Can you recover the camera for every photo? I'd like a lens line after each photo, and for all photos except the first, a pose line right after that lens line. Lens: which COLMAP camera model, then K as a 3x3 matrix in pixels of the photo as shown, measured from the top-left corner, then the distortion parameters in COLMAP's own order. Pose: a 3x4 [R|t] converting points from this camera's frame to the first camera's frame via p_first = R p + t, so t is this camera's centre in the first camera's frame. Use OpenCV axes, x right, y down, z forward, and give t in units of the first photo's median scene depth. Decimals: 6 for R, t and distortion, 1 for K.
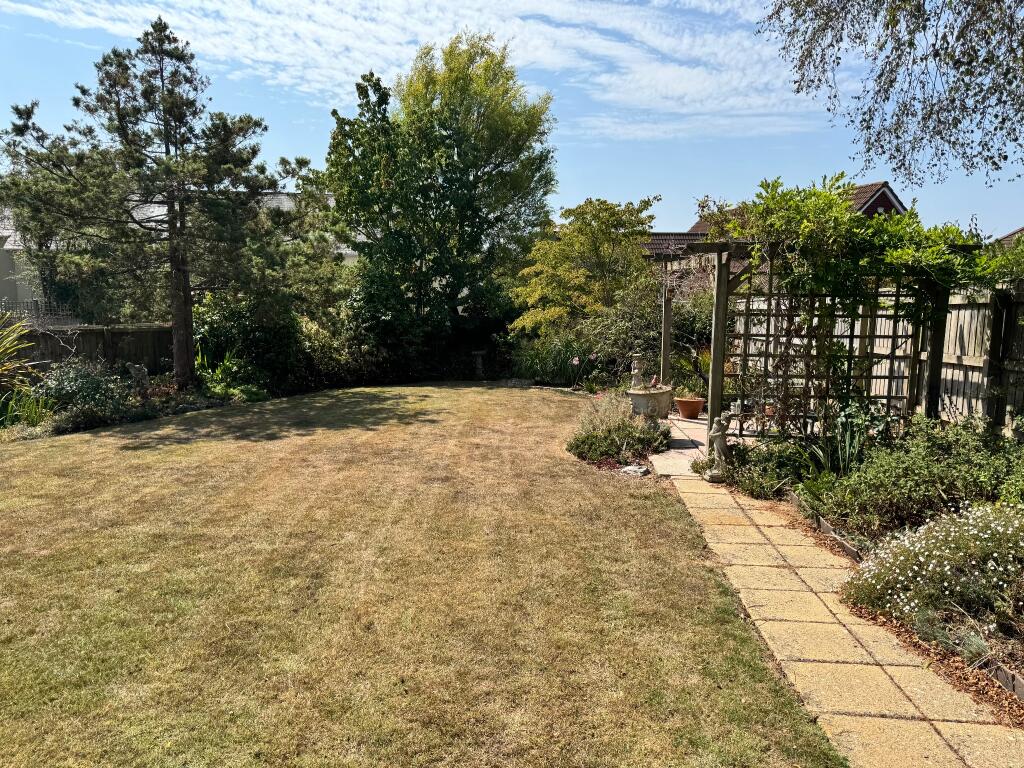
lens RADIAL K [[731.3, 0, 508.7], [0, 731.3, 382.8], [0, 0, 1]] dist [0.070095, -0.022181]
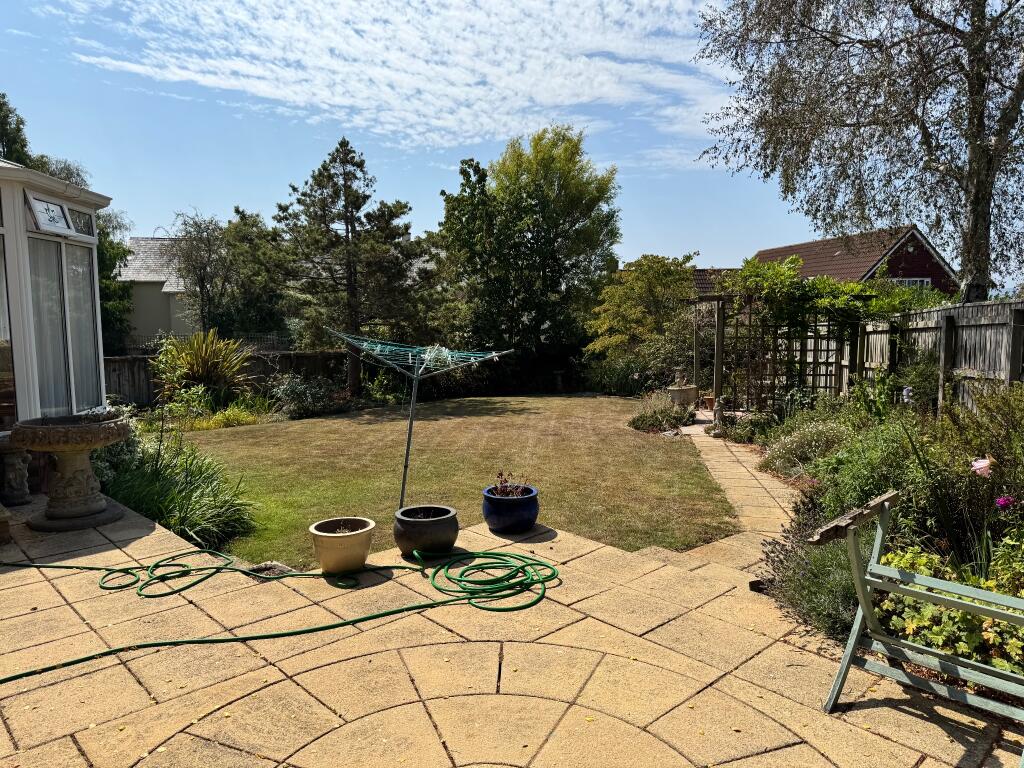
lens RADIAL K [[731.3, 0, 516.7], [0, 731.3, 390.0], [0, 0, 1]] dist [0.070095, -0.022181]
pose [[0.997005, 0.000302, -0.077343, -0.014385], [-0.002803, 0.999476, -0.032236, 0.027571], [0.077293, 0.032356, 0.996483, -0.235883]]
